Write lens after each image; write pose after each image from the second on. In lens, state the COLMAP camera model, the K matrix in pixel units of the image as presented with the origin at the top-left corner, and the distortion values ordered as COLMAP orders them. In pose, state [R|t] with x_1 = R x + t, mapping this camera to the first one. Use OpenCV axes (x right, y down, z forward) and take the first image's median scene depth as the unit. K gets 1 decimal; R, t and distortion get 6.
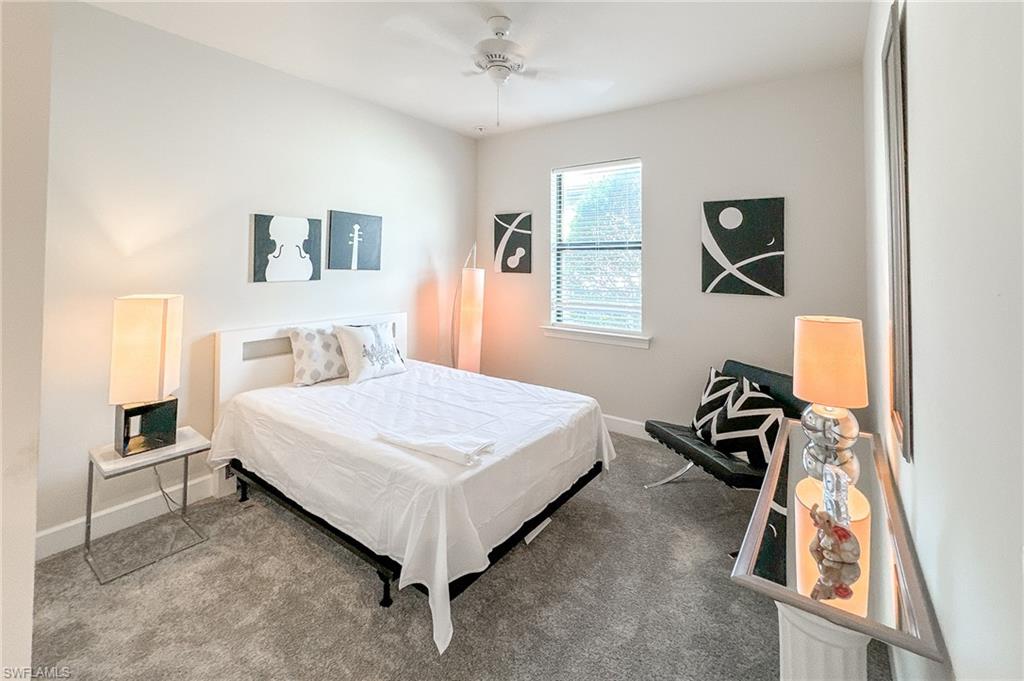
lens RADIAL K [[396.7, 0, 512.8], [0, 396.7, 339.0], [0, 0, 1]] dist [-0.000971, 0.000021]
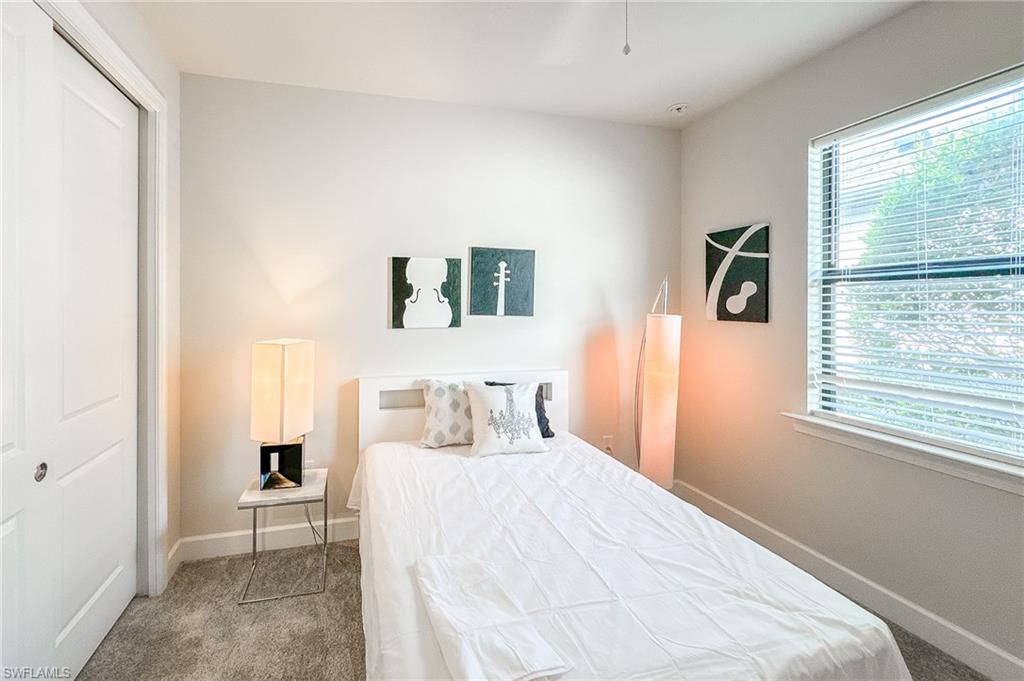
lens RADIAL K [[396.7, 0, 512.8], [0, 396.7, 339.0], [0, 0, 1]] dist [-0.000971, 0.000021]
pose [[0.793618, 0.045994, -0.606676, 0.129885], [-0.107119, 0.992125, -0.064911, -0.077159], [0.598913, 0.116501, 0.792295, 0.374742]]
